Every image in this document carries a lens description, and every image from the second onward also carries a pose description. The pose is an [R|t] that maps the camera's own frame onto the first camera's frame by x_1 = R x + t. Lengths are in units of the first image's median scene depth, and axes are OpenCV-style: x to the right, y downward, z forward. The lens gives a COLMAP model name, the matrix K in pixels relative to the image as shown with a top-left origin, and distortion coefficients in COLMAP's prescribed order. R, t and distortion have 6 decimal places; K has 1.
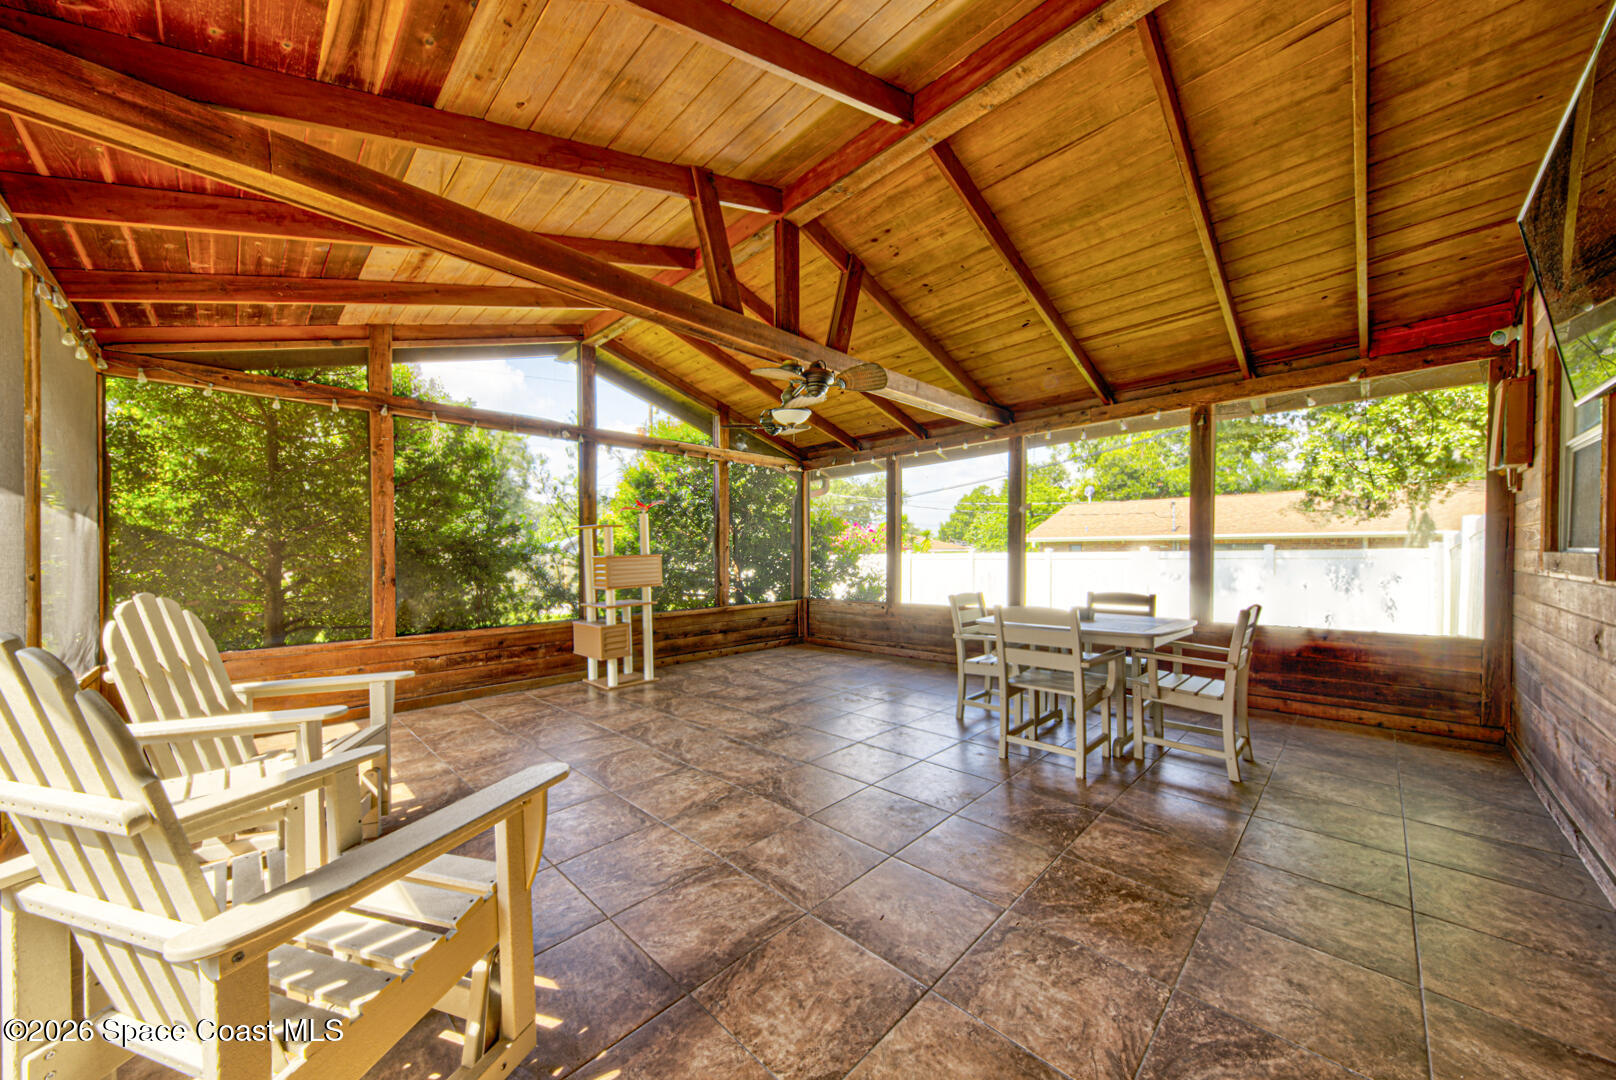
lens RADIAL K [[557.7, 0, 812.7], [0, 557.7, 549.1], [0, 0, 1]] dist [0.012740, -0.001294]
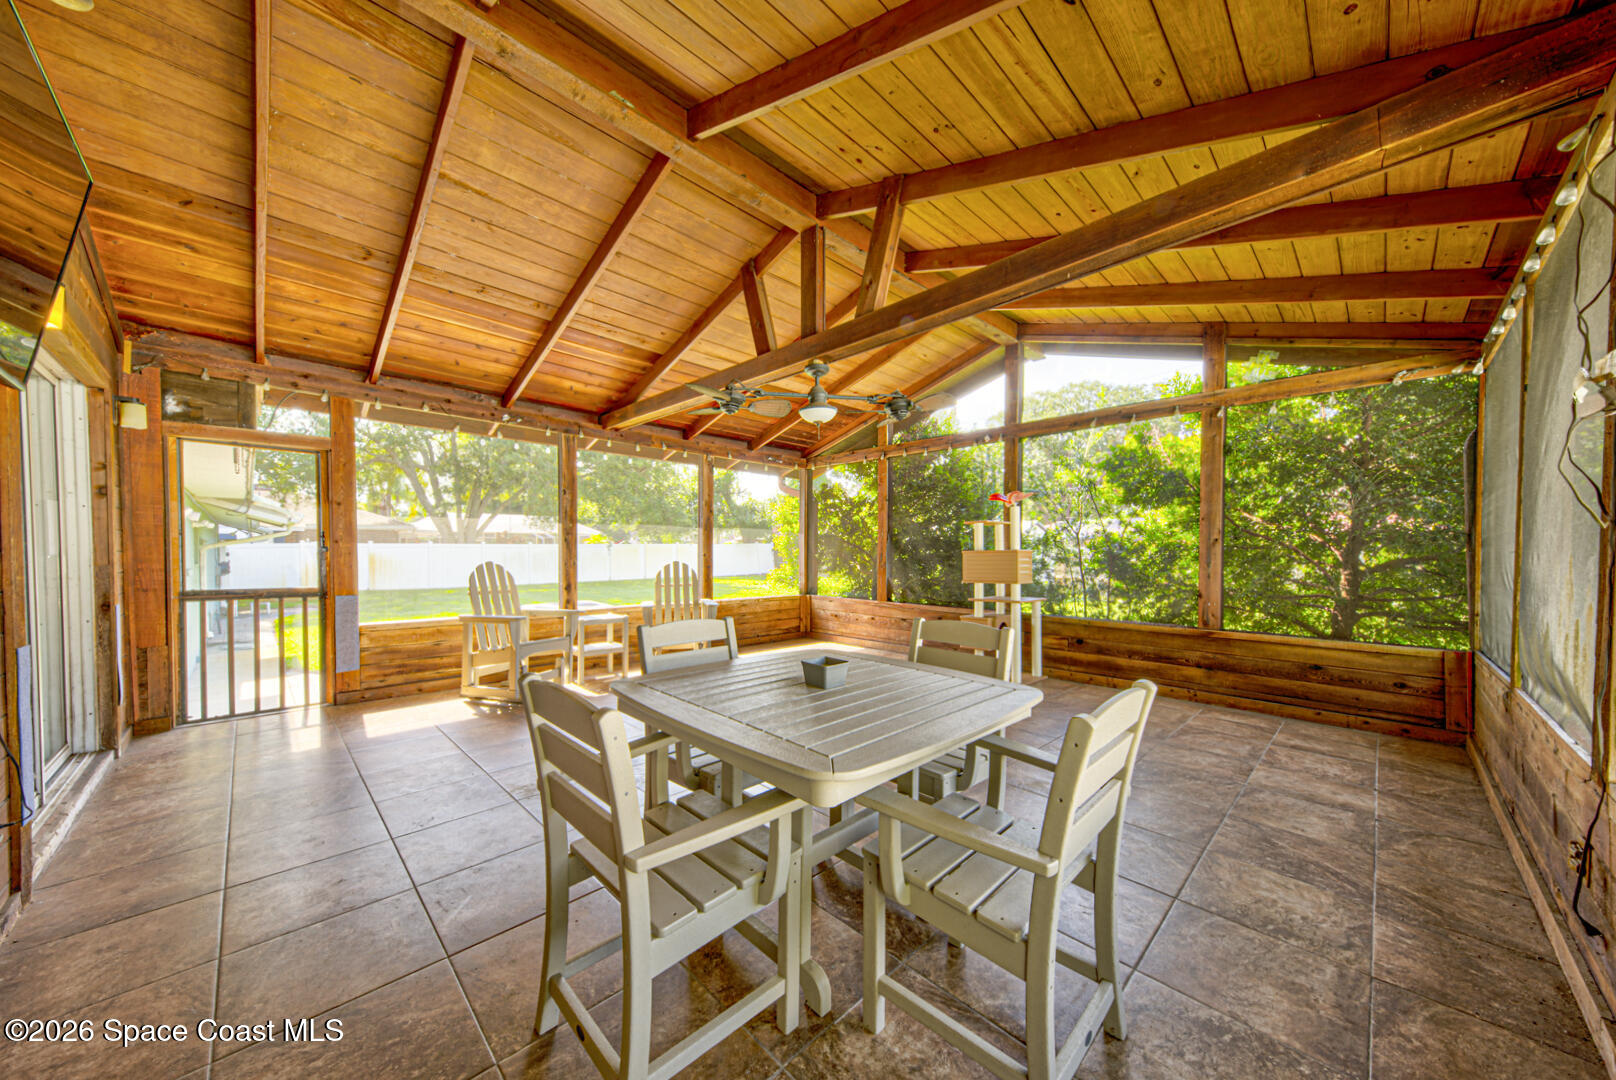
lens RADIAL K [[557.7, 0, 799.3], [0, 557.7, 551.1], [0, 0, 1]] dist [0.012740, -0.001294]
pose [[-0.029793, 0.010427, -0.999502, 0.648020], [0.004274, 0.999938, 0.010304, 0.000496], [0.999547, -0.003964, -0.029836, 0.655274]]
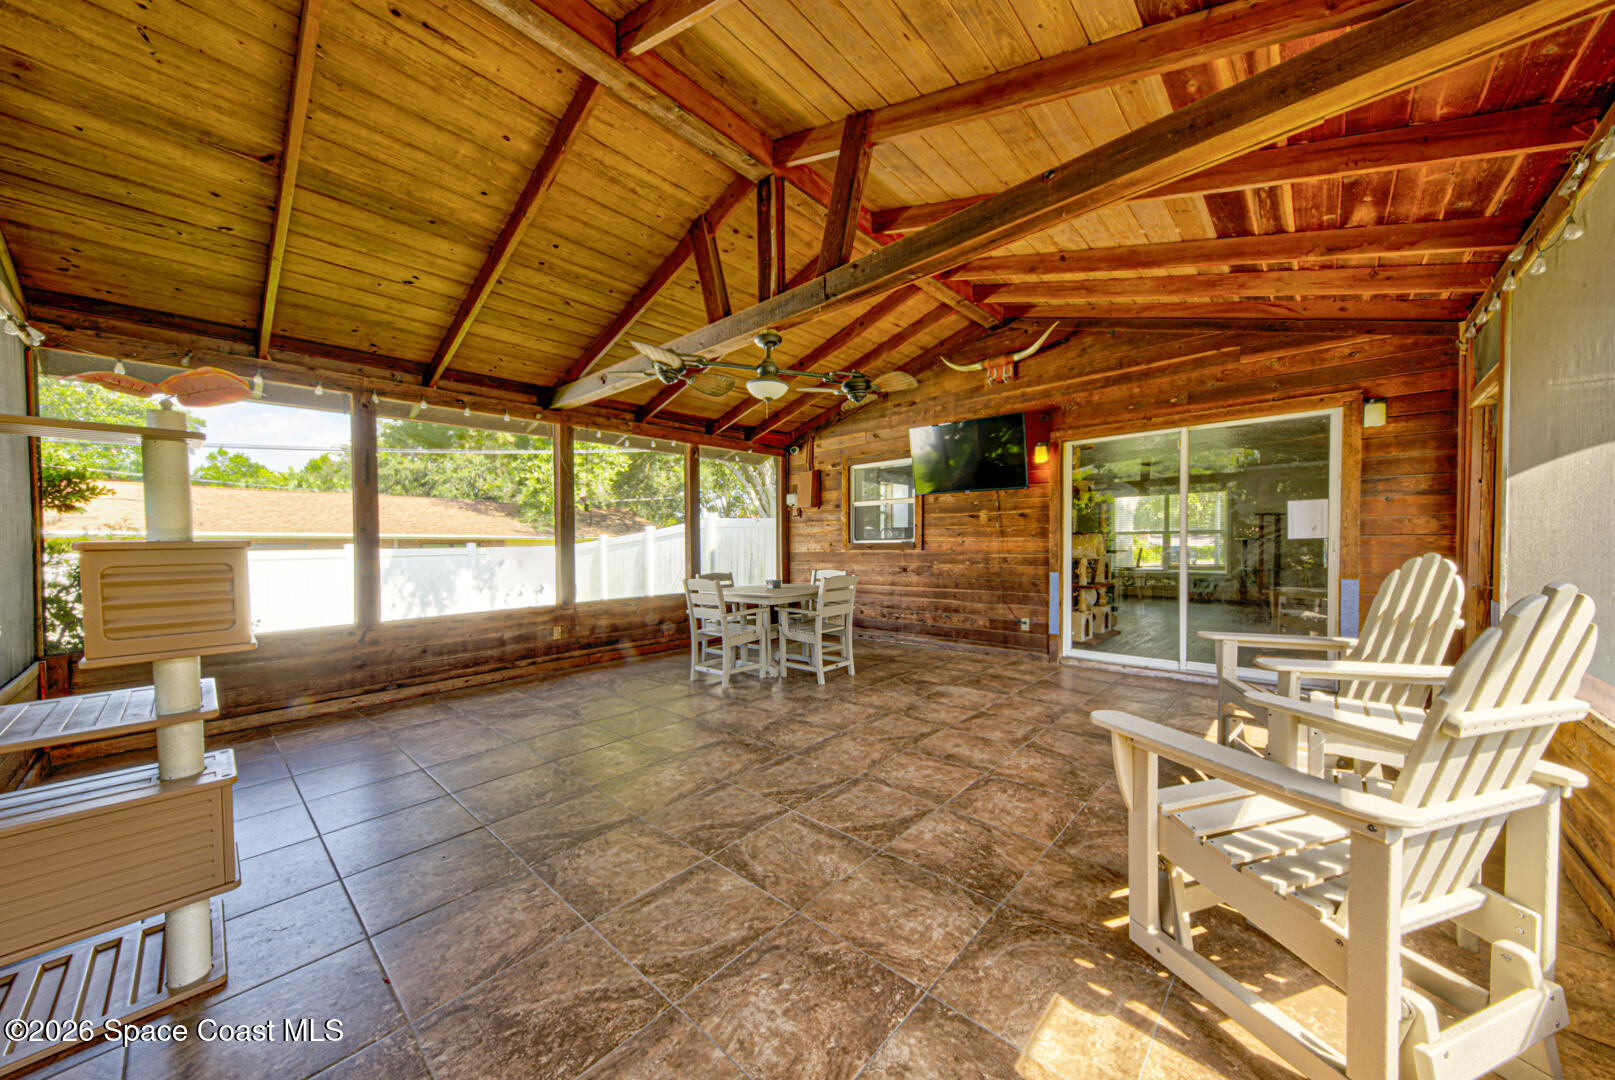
lens RADIAL K [[557.4, 0, 800.7], [0, 557.4, 561.4], [0, 0, 1]] dist [0.012740, -0.001294]
pose [[-0.032906, -0.023787, 0.999175, -0.642287], [0.009508, 0.999664, 0.024112, 0.015712], [-0.999413, 0.010293, -0.032669, 0.643194]]
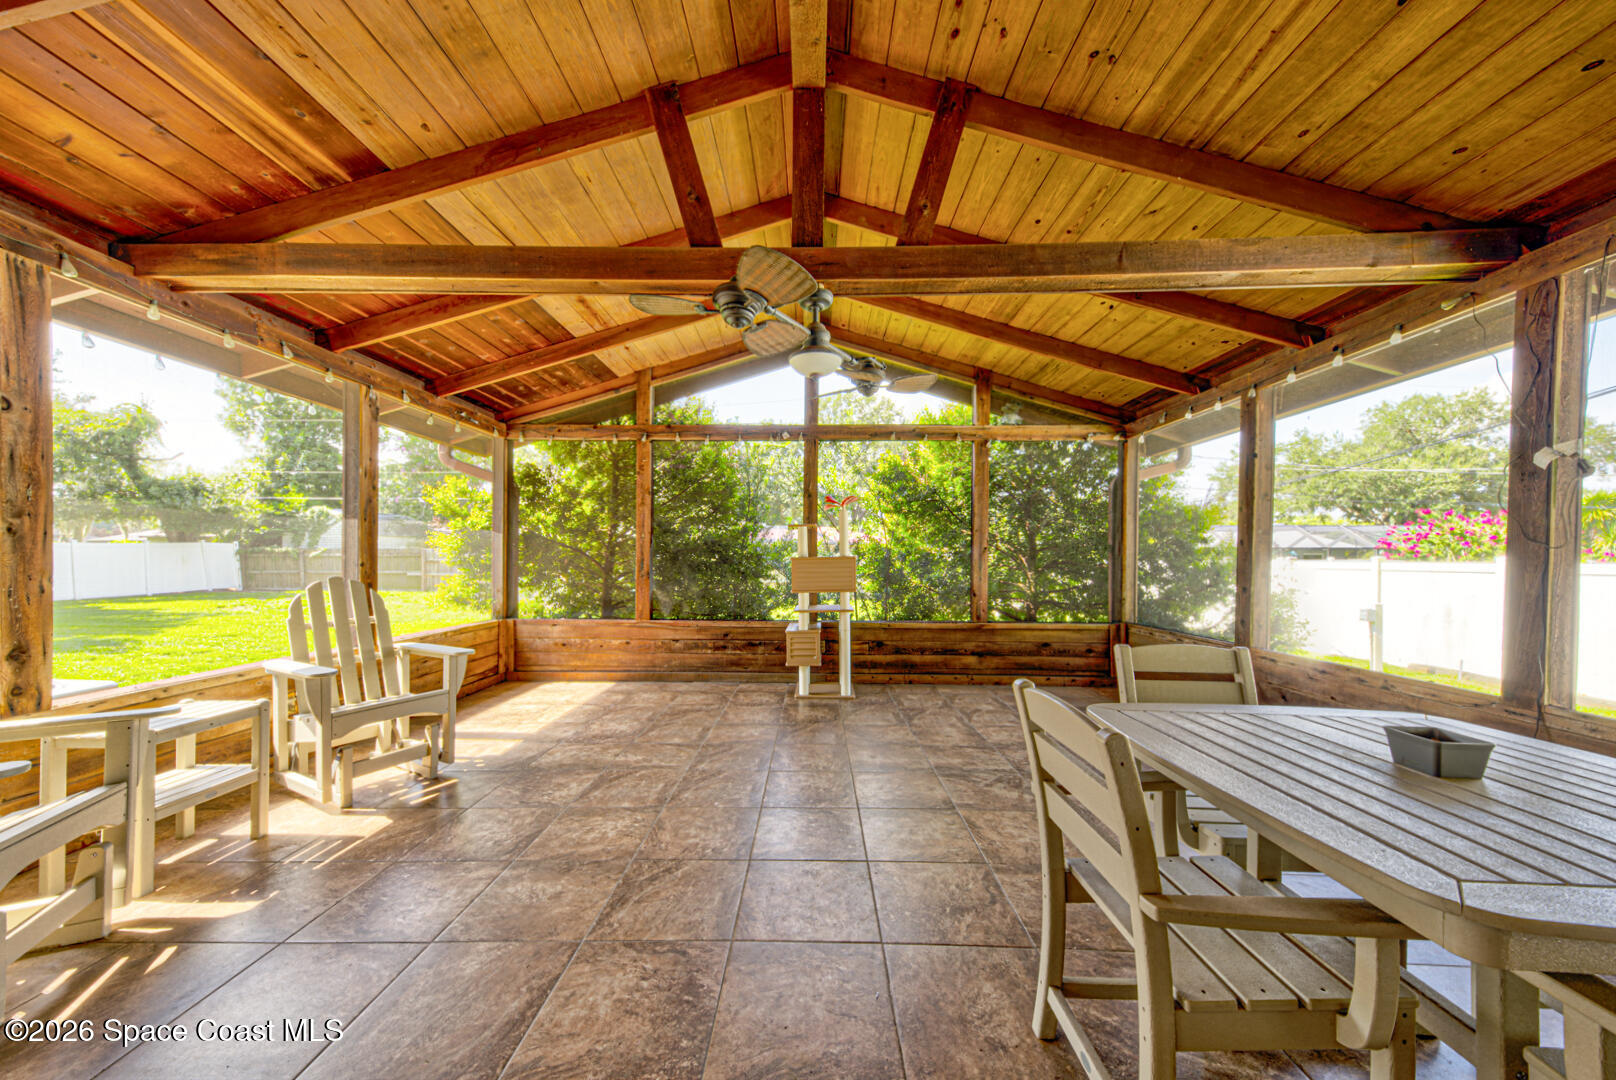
lens RADIAL K [[557.7, 0, 803.7], [0, 557.7, 555.0], [0, 0, 1]] dist [0.012740, -0.001294]
pose [[0.686478, 0.010824, -0.727070, 0.308261], [-0.006072, 0.999940, 0.009154, -0.000229], [0.727125, -0.001869, 0.686502, 0.327713]]
